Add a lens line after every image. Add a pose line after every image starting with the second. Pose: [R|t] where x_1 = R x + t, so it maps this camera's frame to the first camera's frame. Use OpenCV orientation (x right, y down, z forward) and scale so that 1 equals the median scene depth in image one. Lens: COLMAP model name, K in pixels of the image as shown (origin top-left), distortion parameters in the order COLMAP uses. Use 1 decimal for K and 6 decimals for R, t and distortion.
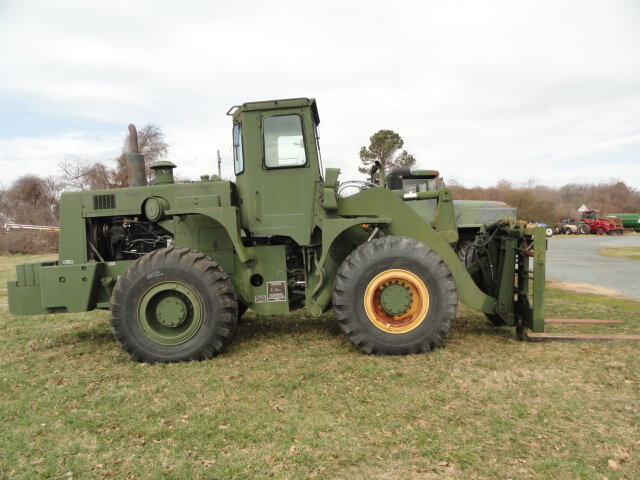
lens RADIAL K [[455.6, 0, 317.7], [0, 455.6, 242.7], [0, 0, 1]] dist [-0.011394, 0.004143]
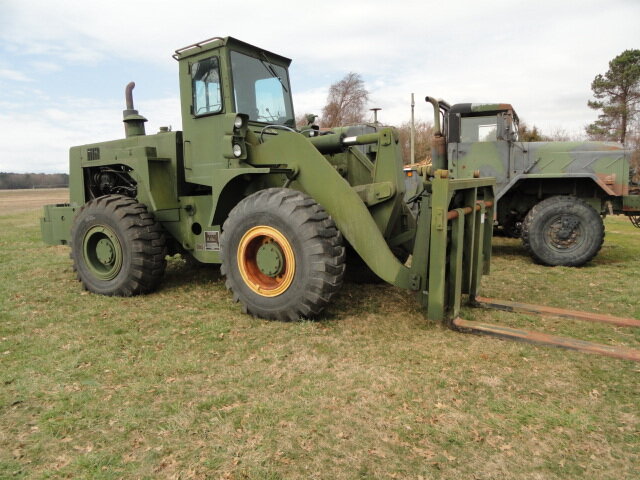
lens RADIAL K [[455.6, 0, 317.7], [0, 455.6, 242.7], [0, 0, 1]] dist [-0.011394, 0.004143]
pose [[0.877272, 0.075797, -0.473971, 0.609620], [-0.020242, 0.992417, 0.121241, -0.016779], [0.479566, -0.096767, 0.872154, 0.238780]]
